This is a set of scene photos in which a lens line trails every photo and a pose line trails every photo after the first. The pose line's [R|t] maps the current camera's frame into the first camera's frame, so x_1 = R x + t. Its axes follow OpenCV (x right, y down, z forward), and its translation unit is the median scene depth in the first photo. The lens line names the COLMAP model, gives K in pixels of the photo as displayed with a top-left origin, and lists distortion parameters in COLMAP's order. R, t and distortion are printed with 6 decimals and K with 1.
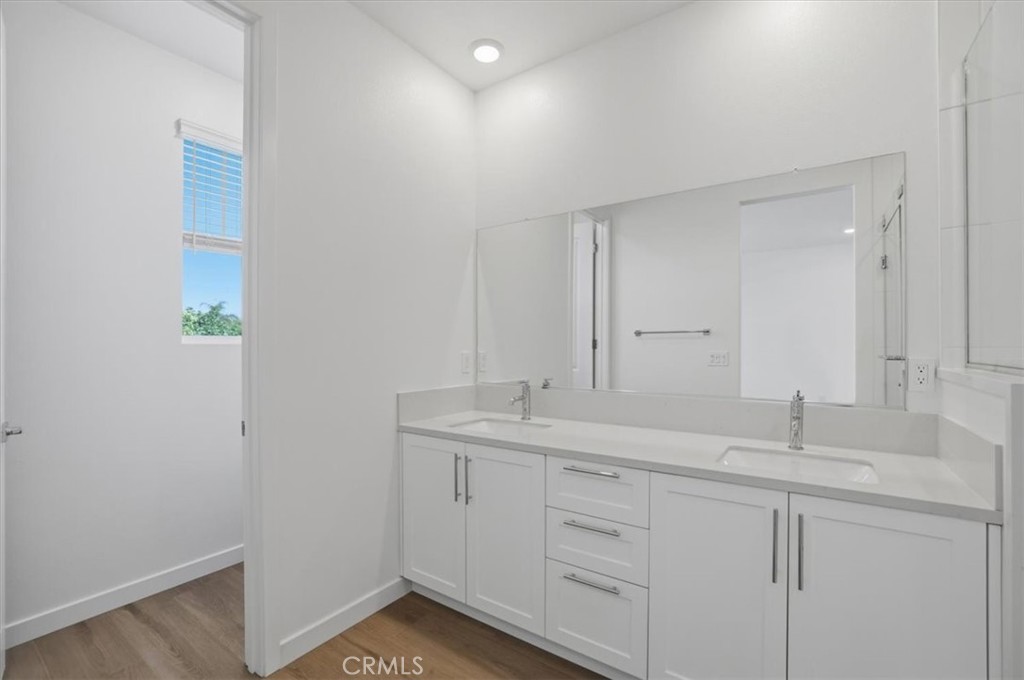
lens RADIAL K [[443.2, 0, 512.0], [0, 443.2, 340.0], [0, 0, 1]] dist [-0.002613, -0.000010]
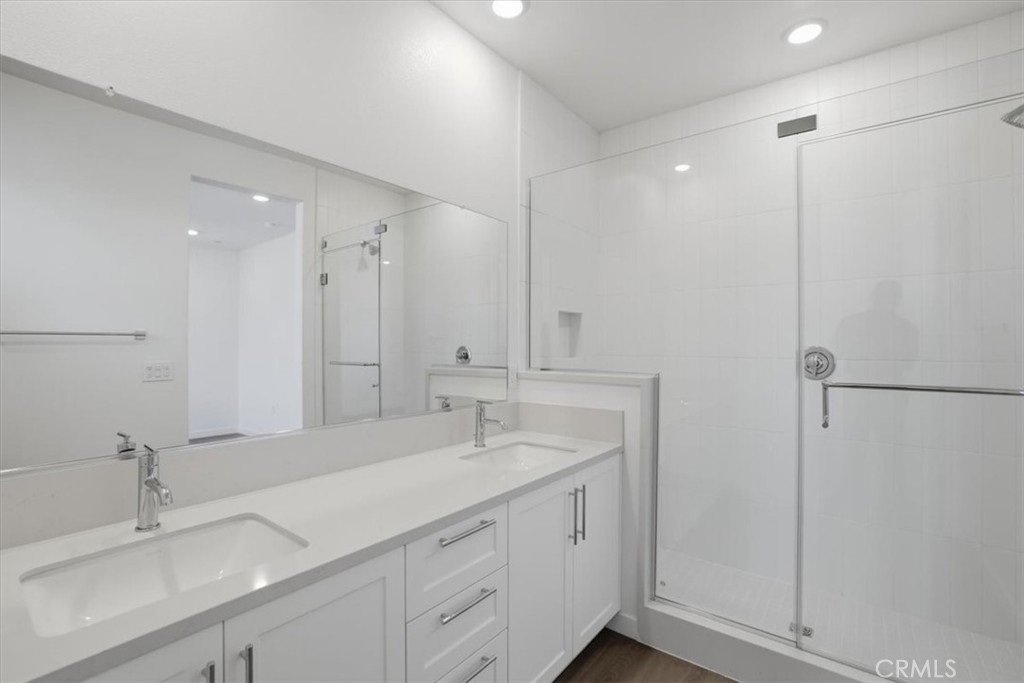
lens RADIAL K [[463.9, 0, 512.0], [0, 463.9, 341.5], [0, 0, 1]] dist [-0.067868, -0.000017]
pose [[0.075638, 0.008666, 0.997098, -0.291293], [-0.011670, 0.999901, -0.007806, -0.012155], [-0.997067, -0.011046, 0.075731, 0.423796]]
